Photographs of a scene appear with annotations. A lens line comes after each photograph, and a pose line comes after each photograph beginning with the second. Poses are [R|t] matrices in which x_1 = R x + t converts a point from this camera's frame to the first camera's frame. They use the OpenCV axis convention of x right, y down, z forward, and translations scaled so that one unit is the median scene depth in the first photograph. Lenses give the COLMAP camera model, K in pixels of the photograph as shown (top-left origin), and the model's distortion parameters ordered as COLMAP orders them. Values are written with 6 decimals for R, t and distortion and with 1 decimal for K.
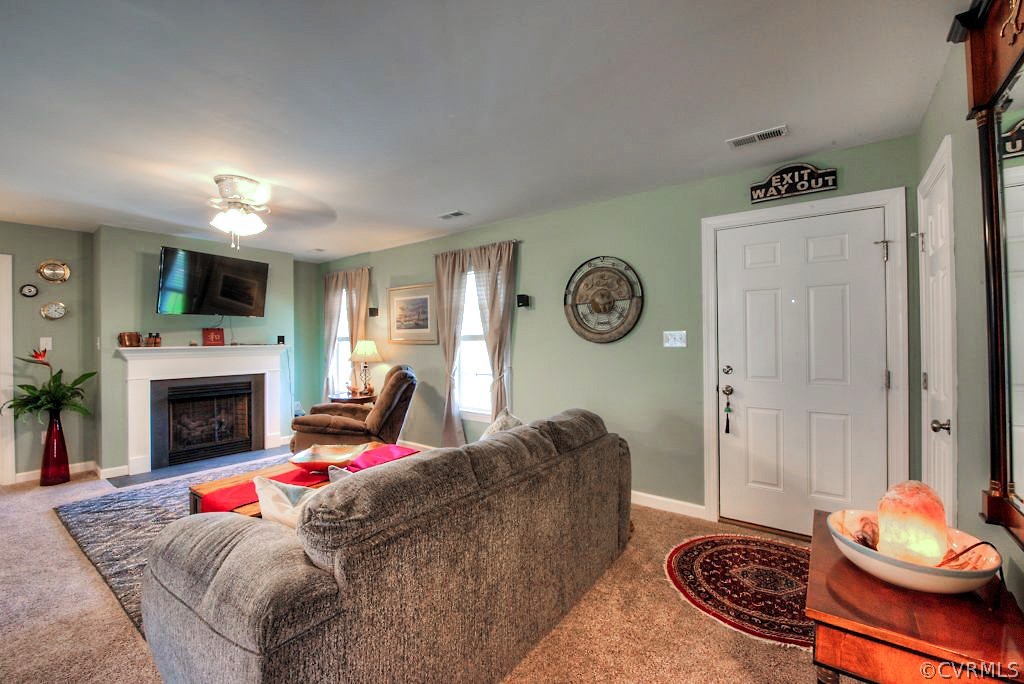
lens RADIAL K [[429.3, 0, 515.1], [0, 429.3, 337.4], [0, 0, 1]] dist [-0.013233, -0.000323]
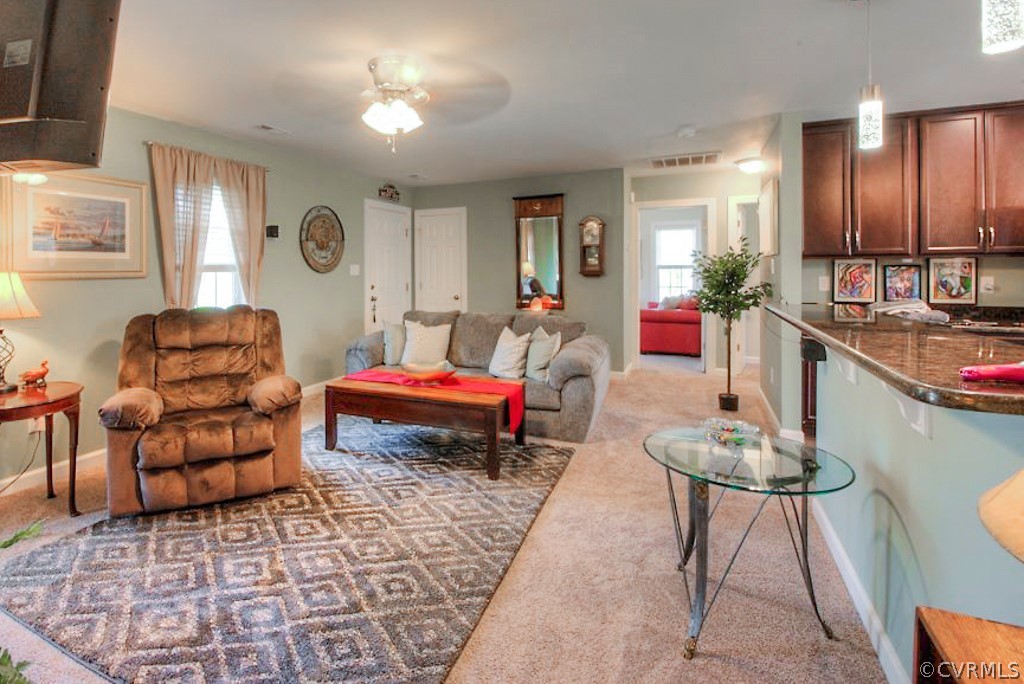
lens RADIAL K [[505.0, 0, 413.5], [0, 505.0, 275.2], [0, 0, 1]] dist [-0.017584, -0.000810]
pose [[-0.137161, -0.004100, 0.990540, -1.190001], [0.002924, 0.999985, 0.004544, 0.012590], [-0.990544, 0.003519, -0.137147, 0.831563]]
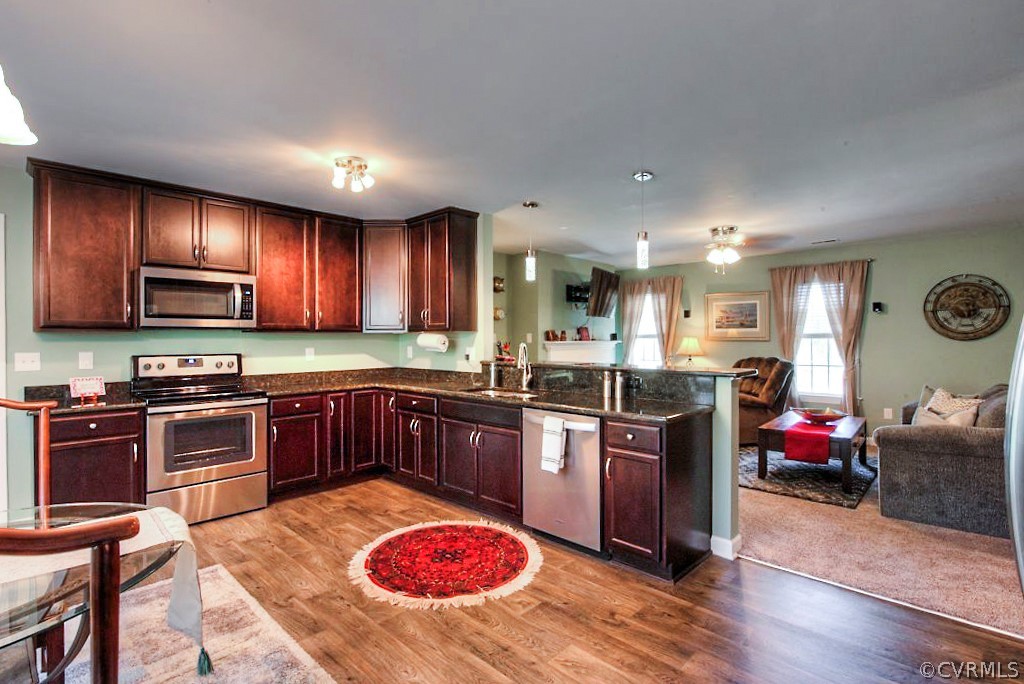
lens RADIAL K [[487.1, 0, 518.6], [0, 487.1, 337.7], [0, 0, 1]] dist [-0.003757, -0.001104]
pose [[0.993455, 0.006203, -0.114059, -0.875595], [-0.005465, 0.999962, 0.006782, 0.001950], [0.114096, -0.006114, 0.993451, -0.561902]]
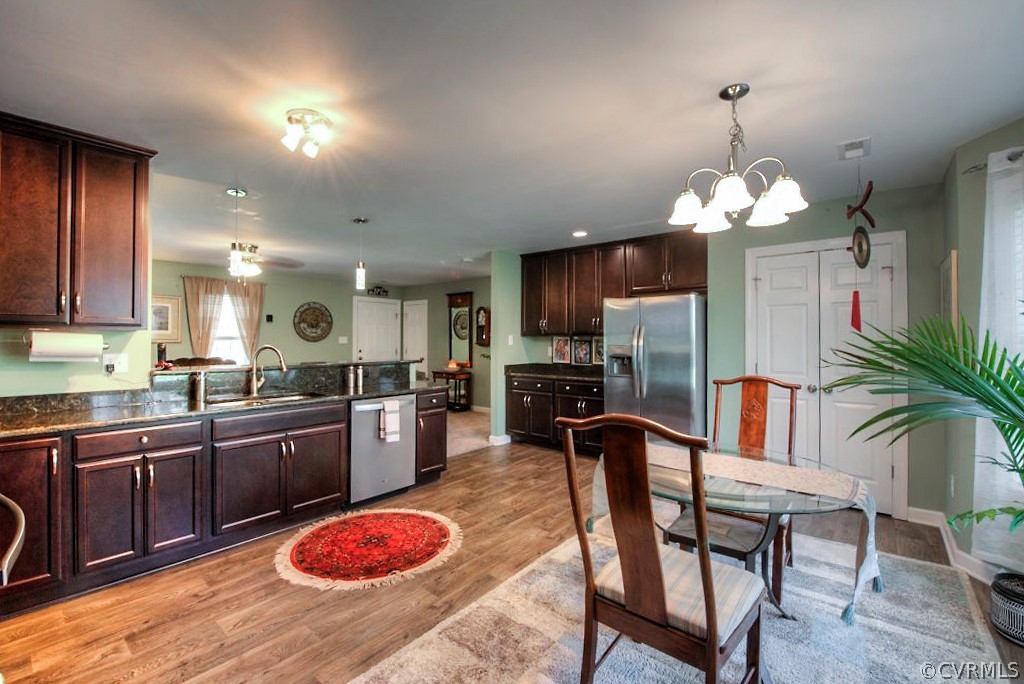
lens RADIAL K [[443.3, 0, 512.0], [0, 443.3, 342.0], [0, 0, 1]] dist [-0.013738, -0.000134]
pose [[0.044396, 0.003273, 0.999009, -1.778809], [-0.009507, 0.999951, -0.002854, 0.010621], [-0.998969, -0.009371, 0.044425, -0.100616]]
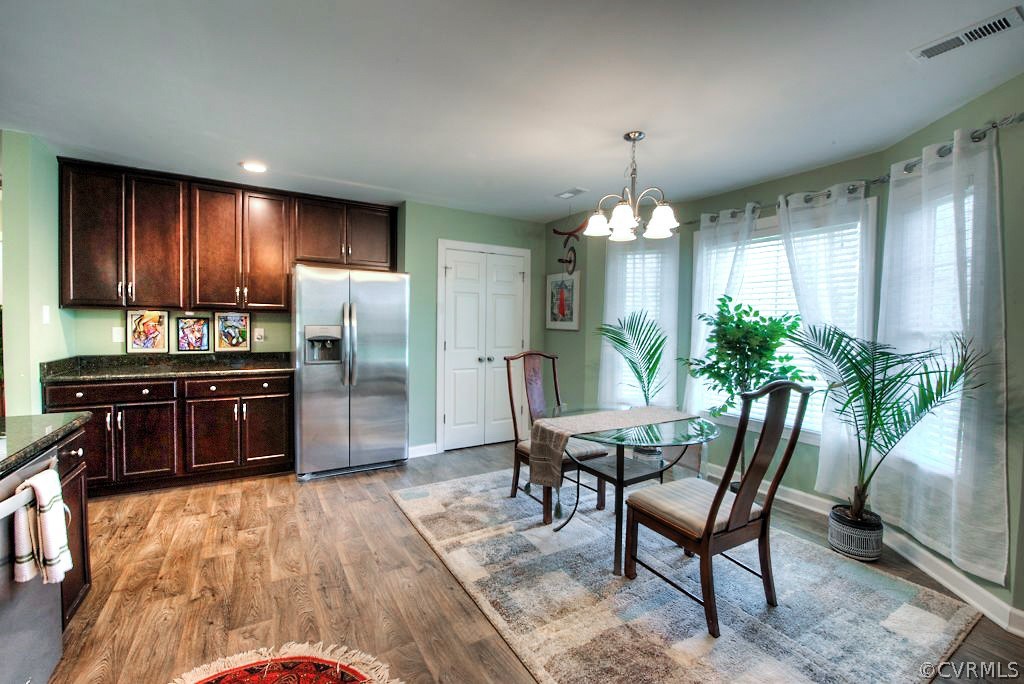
lens RADIAL K [[429.3, 0, 515.1], [0, 429.3, 337.4], [0, 0, 1]] dist [-0.013233, -0.000323]
pose [[-0.927256, -0.020047, 0.373890, -1.354438], [-0.012517, 0.999667, 0.022557, 0.013226], [-0.374218, 0.016236, -0.927199, 0.340219]]
